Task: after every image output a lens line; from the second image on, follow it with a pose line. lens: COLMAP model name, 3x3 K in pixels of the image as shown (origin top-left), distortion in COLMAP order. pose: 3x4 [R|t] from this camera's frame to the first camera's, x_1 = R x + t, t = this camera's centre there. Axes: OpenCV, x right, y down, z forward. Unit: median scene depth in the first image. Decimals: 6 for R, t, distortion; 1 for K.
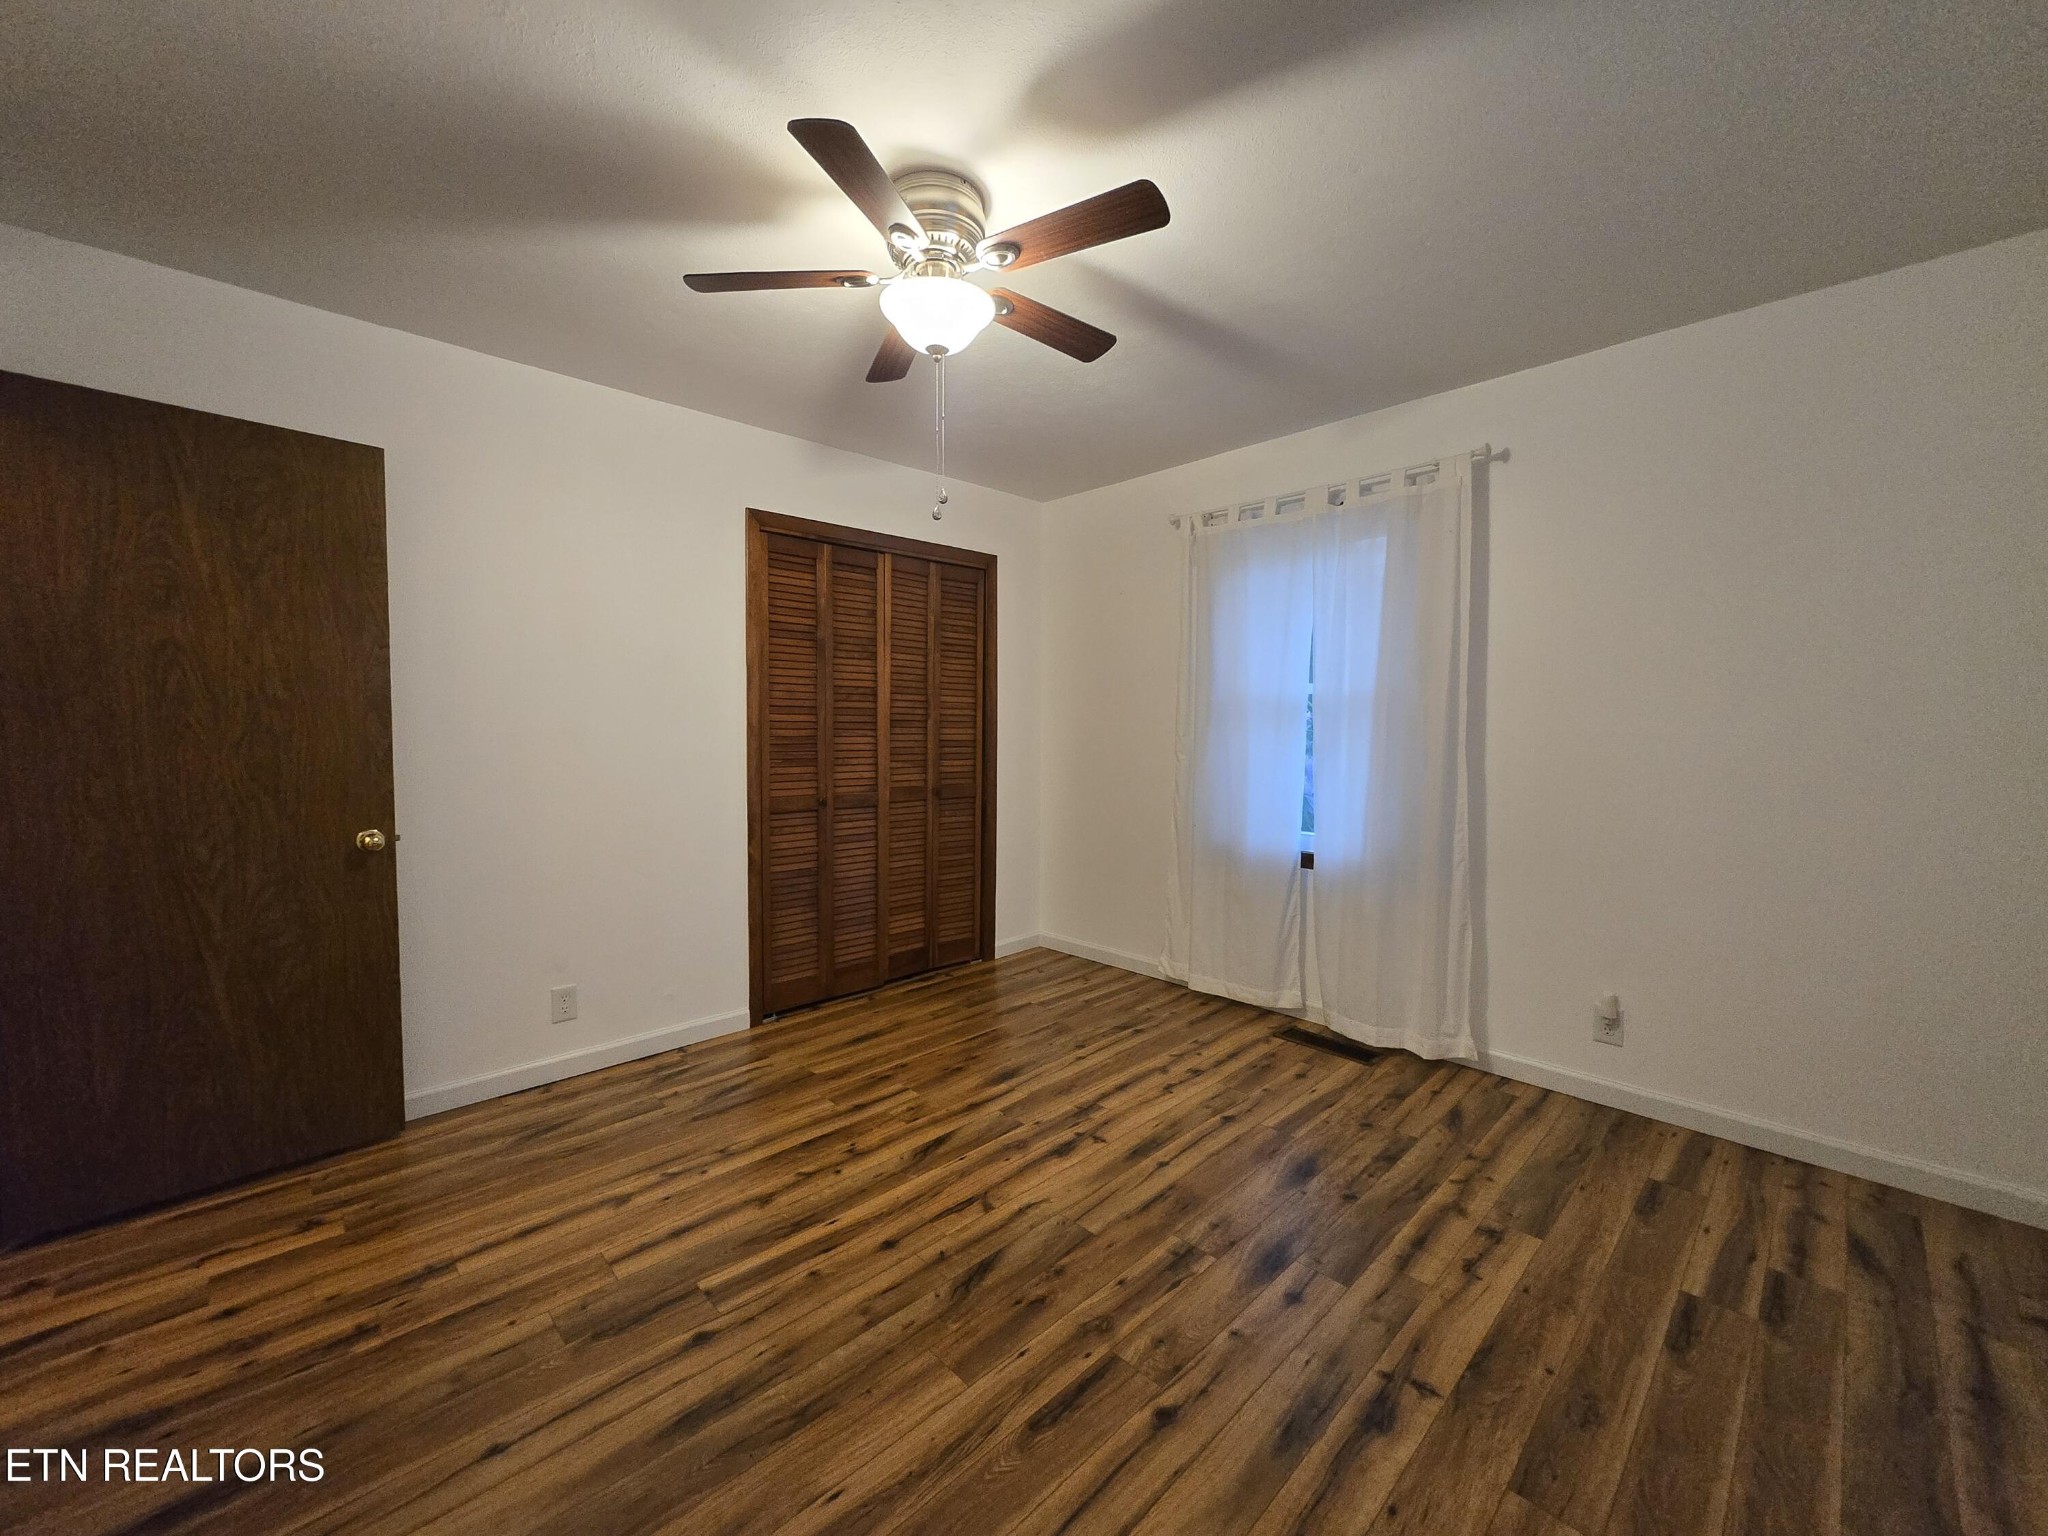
lens RADIAL K [[798.3, 0, 1016.3], [0, 798.3, 767.3], [0, 0, 1]] dist [-0.004206, -0.000753]
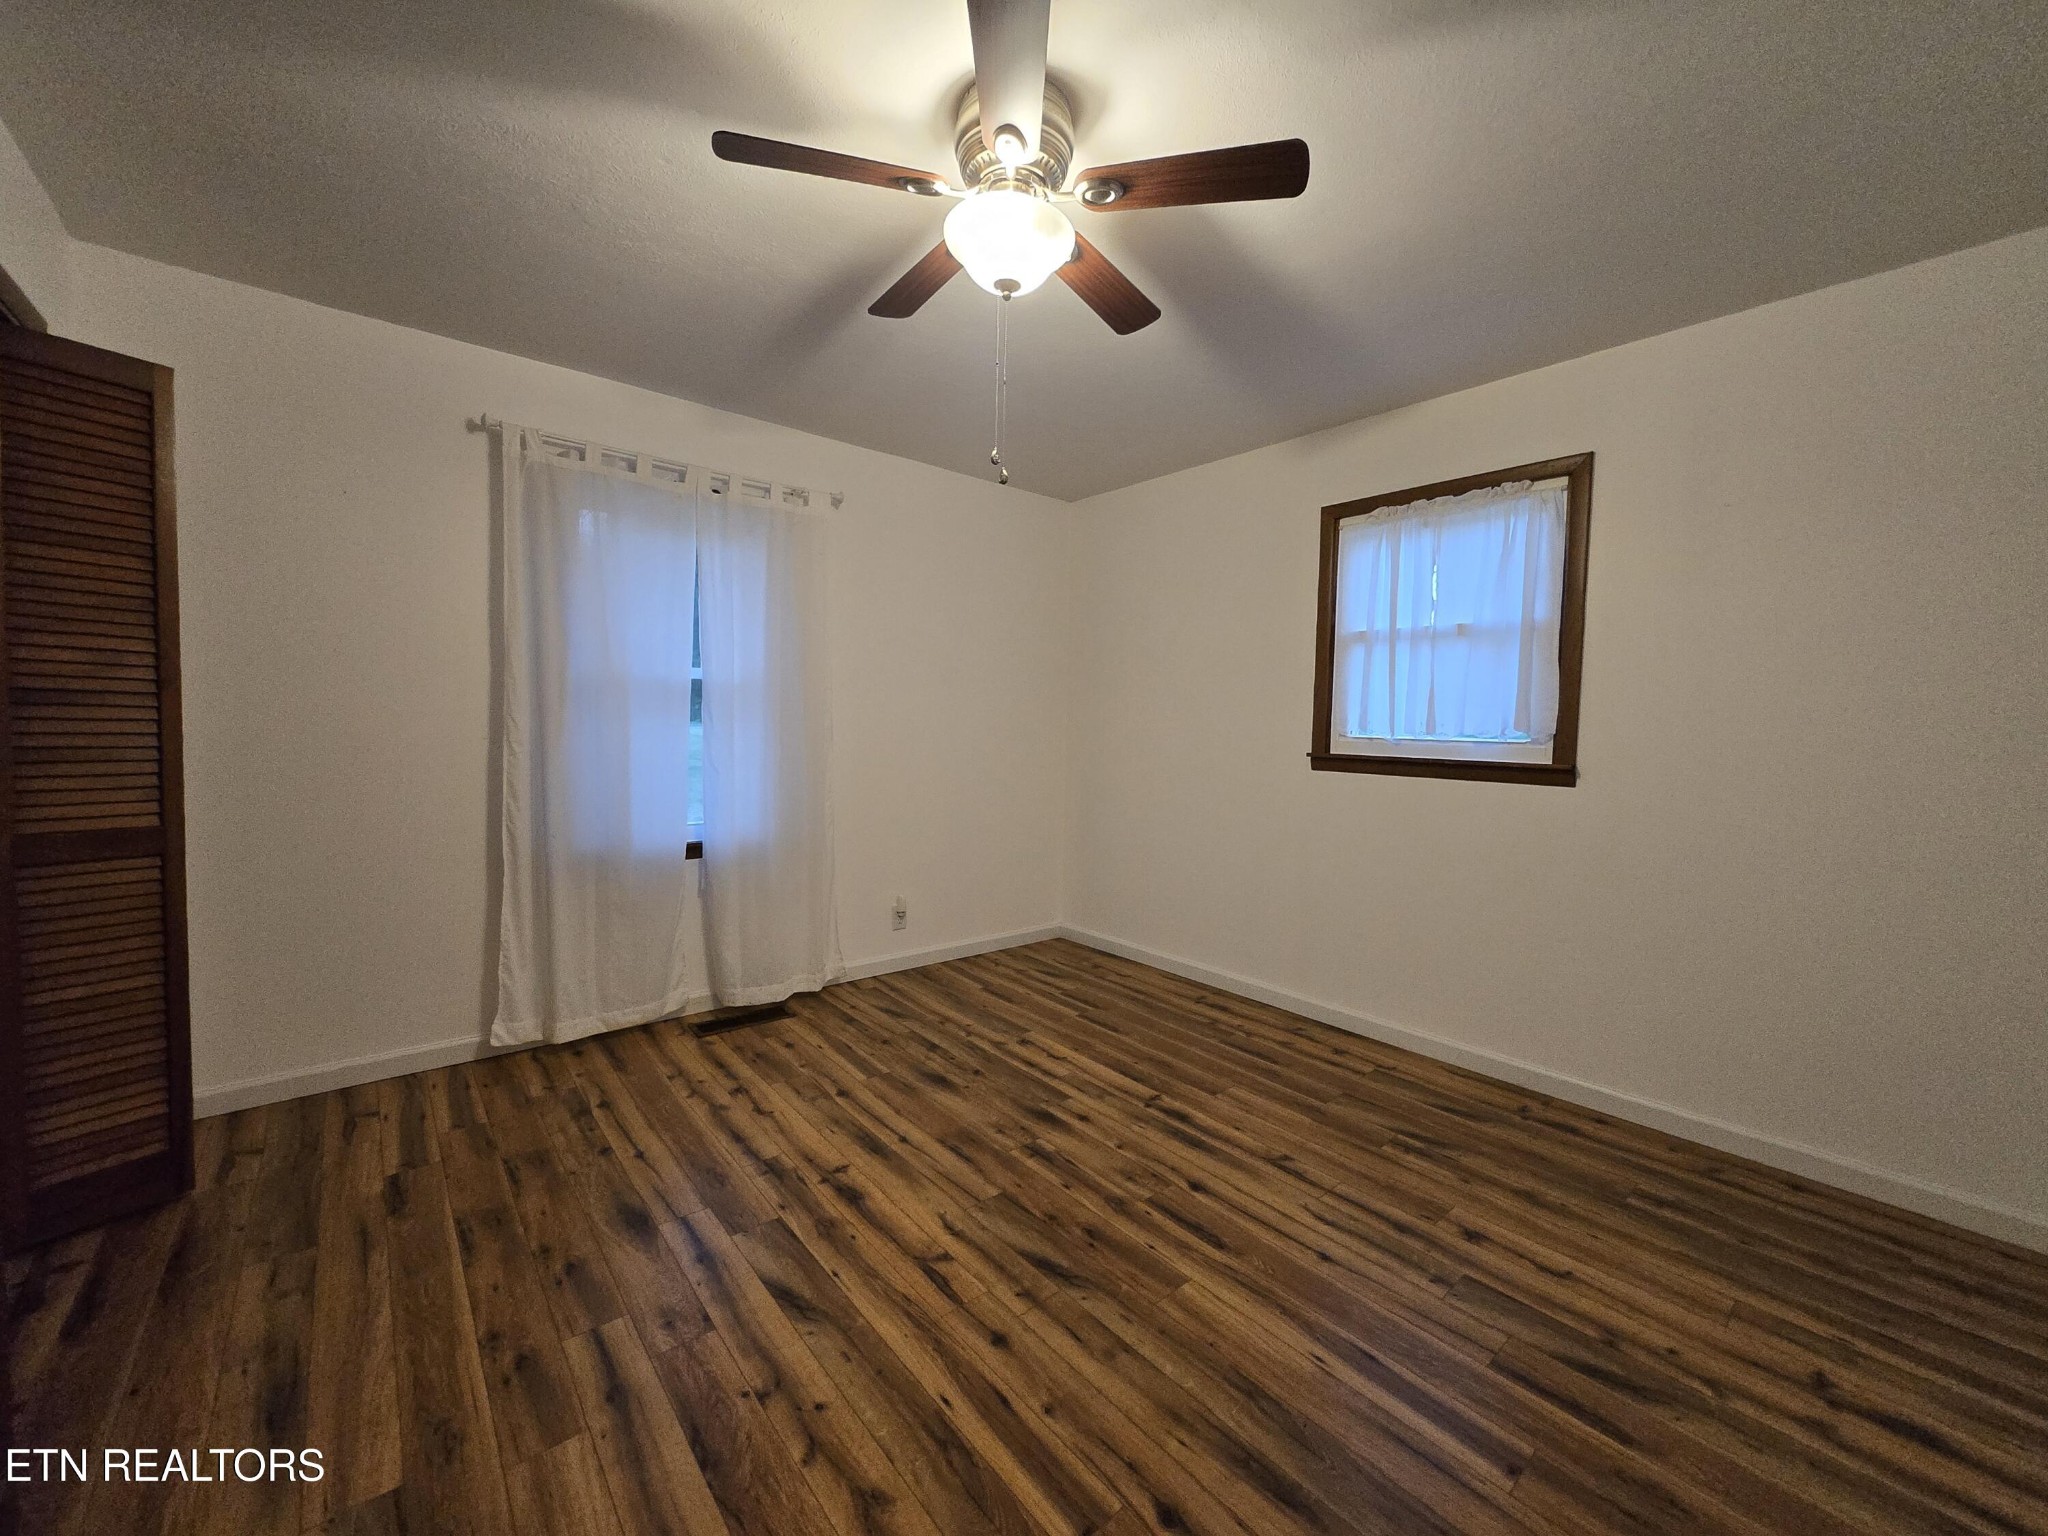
lens RADIAL K [[798.3, 0, 1016.2], [0, 798.3, 757.3], [0, 0, 1]] dist [-0.004206, -0.000753]
pose [[0.071725, -0.050821, 0.996129, -0.846530], [0.031693, 0.998313, 0.048650, -0.044778], [-0.996921, 0.028081, 0.073214, 0.798123]]
